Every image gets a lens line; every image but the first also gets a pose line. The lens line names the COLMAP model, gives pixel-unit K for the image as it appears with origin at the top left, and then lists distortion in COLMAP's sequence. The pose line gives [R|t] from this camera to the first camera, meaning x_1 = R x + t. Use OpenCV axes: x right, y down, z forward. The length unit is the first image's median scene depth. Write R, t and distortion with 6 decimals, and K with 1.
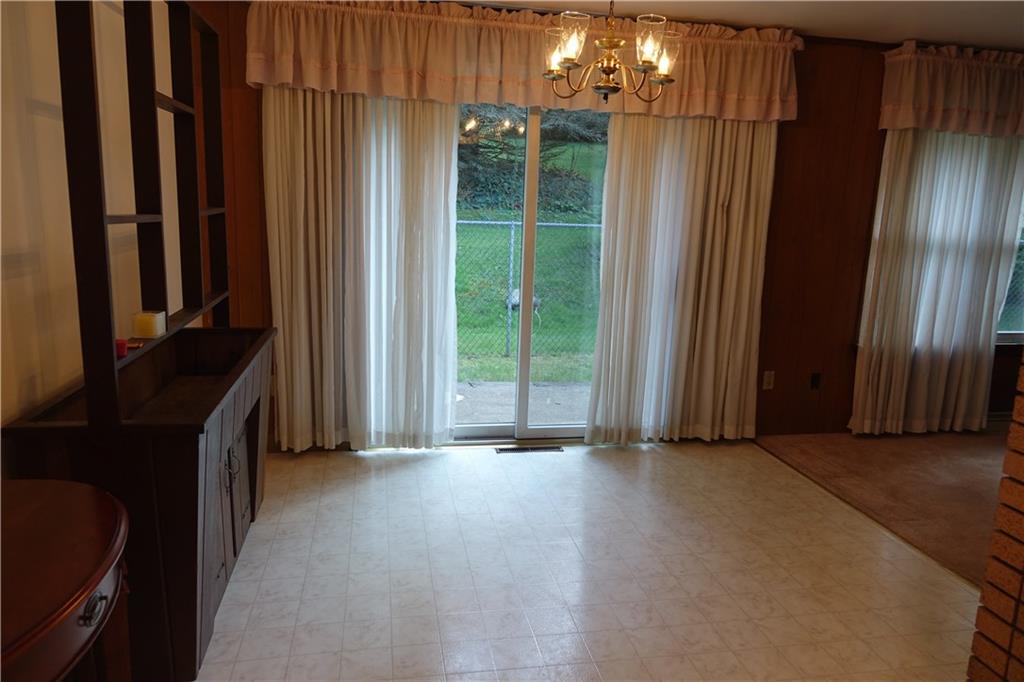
lens RADIAL K [[695.7, 0, 509.1], [0, 695.7, 338.7], [0, 0, 1]] dist [-0.006081, -0.005478]
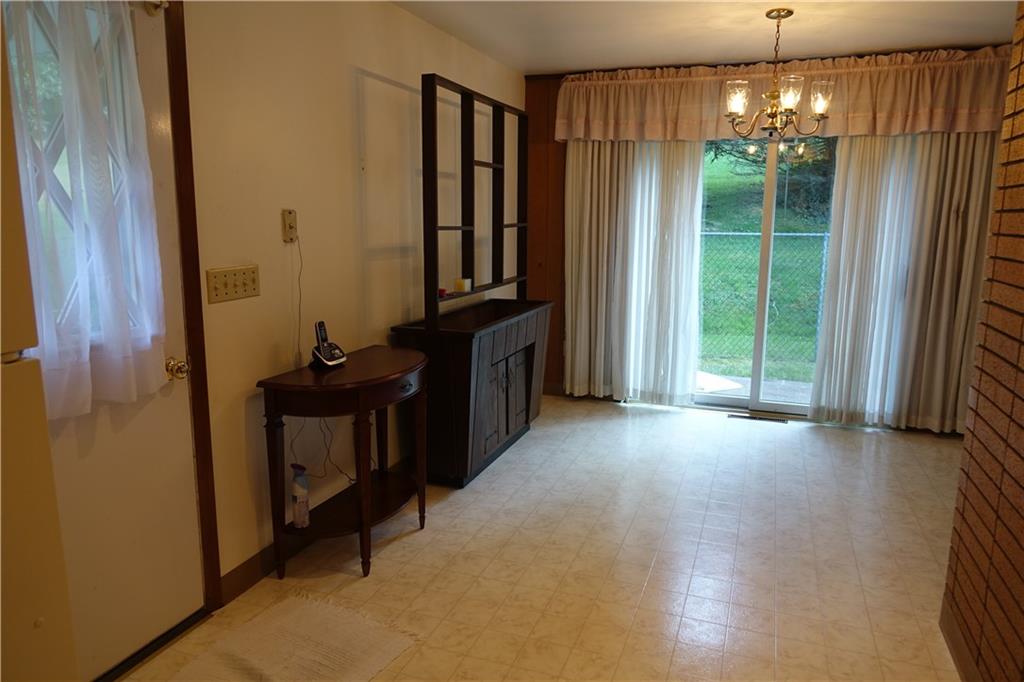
lens RADIAL K [[695.7, 0, 512.2], [0, 695.7, 340.2], [0, 0, 1]] dist [-0.006081, -0.005478]
pose [[0.860139, 0.060299, -0.506484, 0.284831], [-0.072725, 0.997341, -0.004768, 0.064966], [0.504849, 0.040935, 0.862236, -0.277230]]
